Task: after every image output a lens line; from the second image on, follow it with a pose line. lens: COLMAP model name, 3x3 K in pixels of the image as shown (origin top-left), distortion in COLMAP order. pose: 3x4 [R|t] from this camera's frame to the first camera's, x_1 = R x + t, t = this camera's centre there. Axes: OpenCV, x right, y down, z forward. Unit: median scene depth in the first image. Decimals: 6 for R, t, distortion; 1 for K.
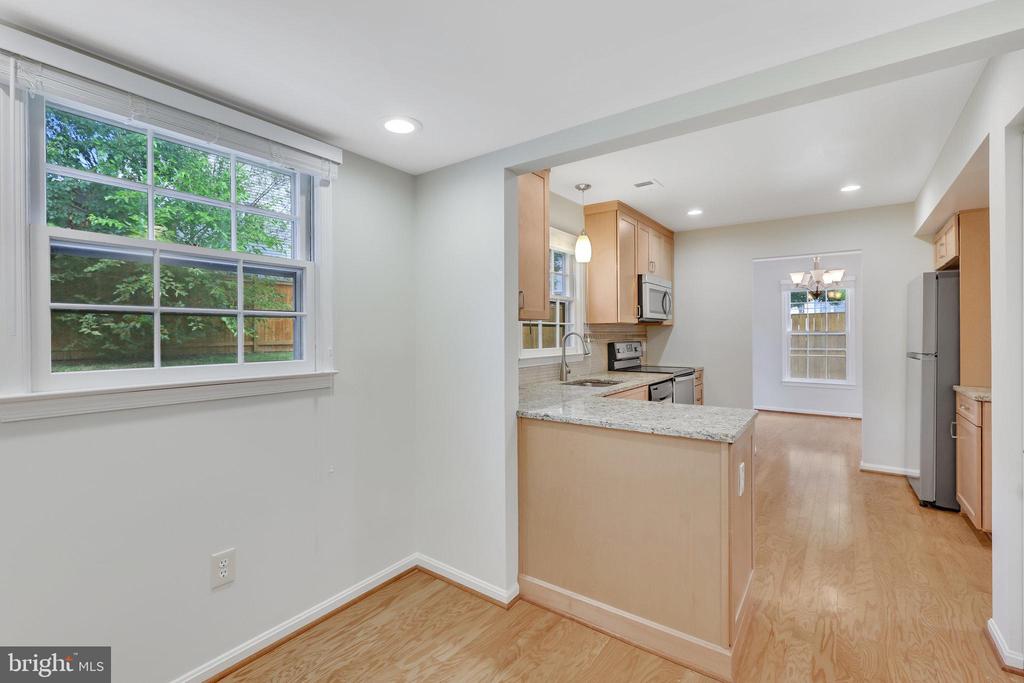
lens RADIAL K [[461.5, 0, 504.1], [0, 461.5, 332.3], [0, 0, 1]] dist [-0.000928, -0.001730]
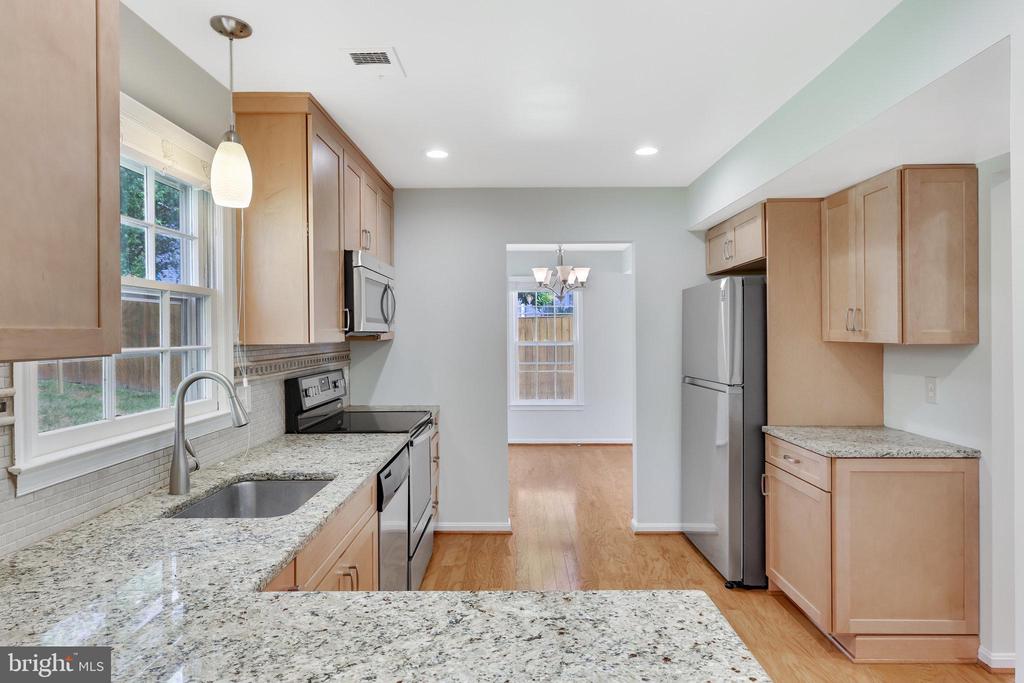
lens RADIAL K [[568.5, 0, 507.9], [0, 568.5, 335.9], [0, 0, 1]] dist [0.000145, 0.002910]
pose [[0.813557, -0.004006, 0.581472, 0.066935], [0.000686, 0.999982, 0.005930, -0.032956], [-0.581485, -0.004425, 0.813545, 0.387757]]
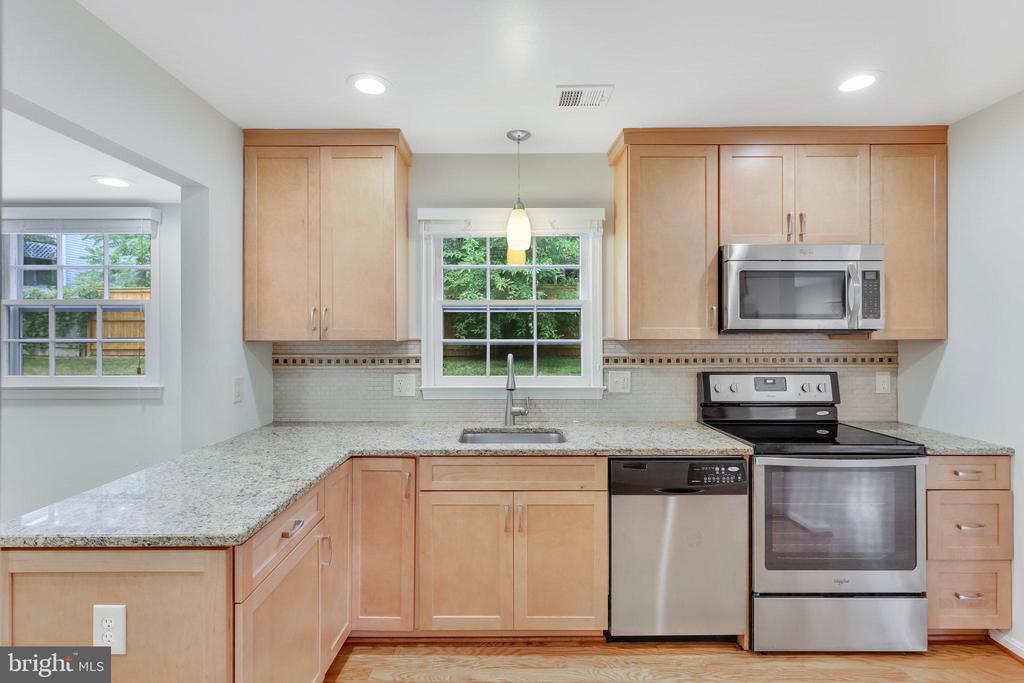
lens RADIAL K [[492.1, 0, 505.8], [0, 492.1, 333.8], [0, 0, 1]] dist [-0.003183, -0.000355]
pose [[0.587608, 0.003690, -0.809137, 0.657633], [0.002057, 0.999980, 0.006054, -0.032867], [0.809143, -0.005222, 0.587588, 0.515193]]
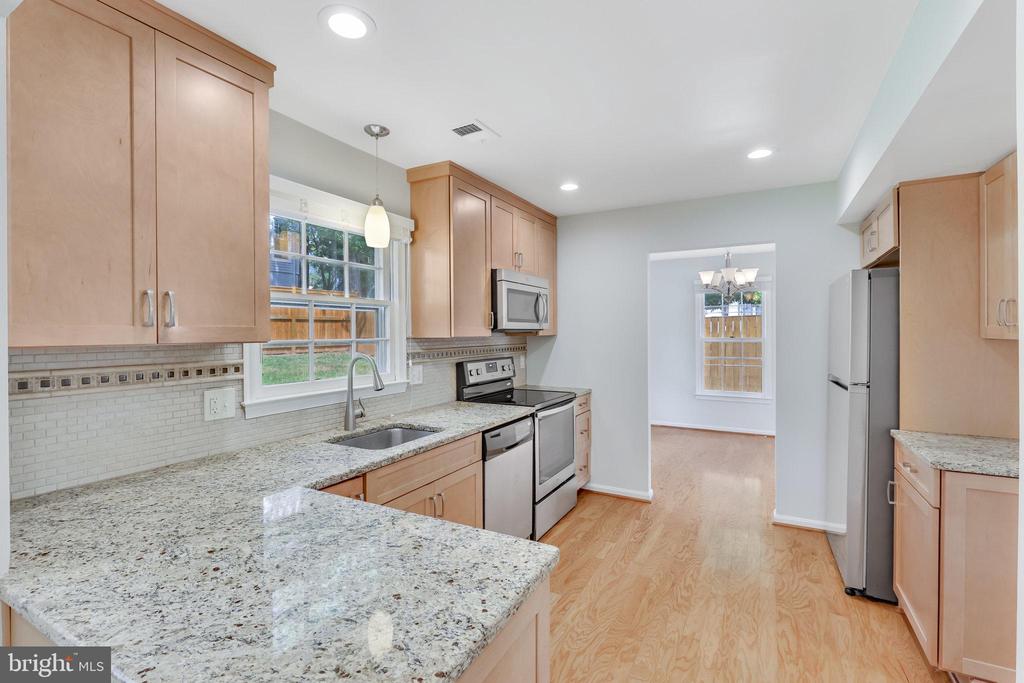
lens RADIAL K [[461.5, 0, 507.4], [0, 461.5, 335.8], [0, 0, 1]] dist [-0.000928, -0.001730]
pose [[0.992411, -0.003630, 0.122909, 0.246382], [0.002359, 0.999942, 0.010484, -0.030640], [-0.122940, -0.010114, 0.992363, 0.300024]]
